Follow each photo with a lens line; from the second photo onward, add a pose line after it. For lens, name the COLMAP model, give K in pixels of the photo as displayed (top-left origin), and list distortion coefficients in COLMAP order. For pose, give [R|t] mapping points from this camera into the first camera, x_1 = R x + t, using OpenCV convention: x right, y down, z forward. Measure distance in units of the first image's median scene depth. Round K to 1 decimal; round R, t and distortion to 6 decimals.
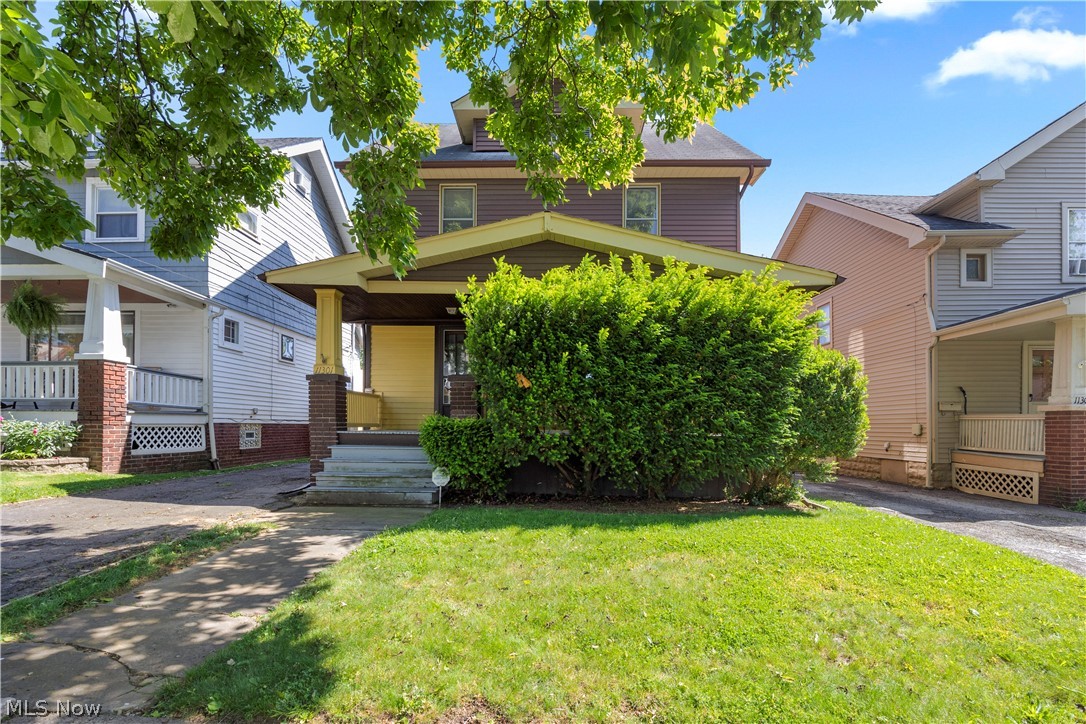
lens RADIAL K [[513.8, 0, 549.1], [0, 513.8, 424.3], [0, 0, 1]] dist [-0.003038, 0.000053]
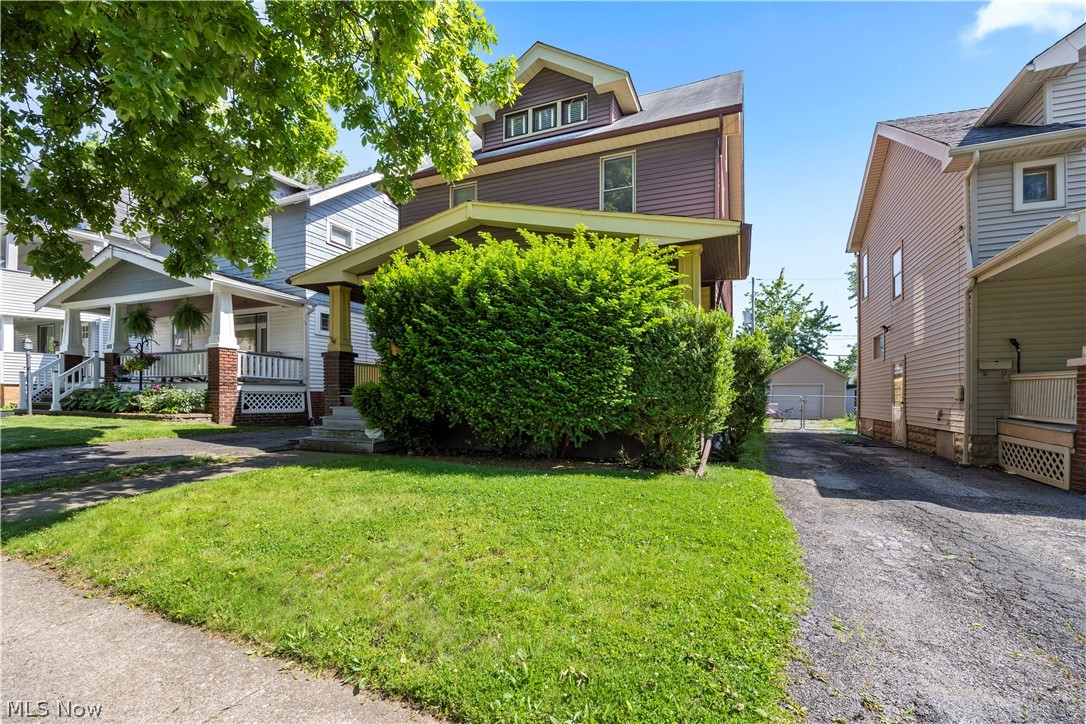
lens RADIAL K [[485.7, 0, 541.7], [0, 485.7, 402.6], [0, 0, 1]] dist [-0.012661, -0.000123]
pose [[0.928203, 0.001644, -0.372070, 0.473174], [0.002688, 0.999935, 0.011122, 0.017575], [0.372064, -0.011323, 0.928138, 0.052814]]
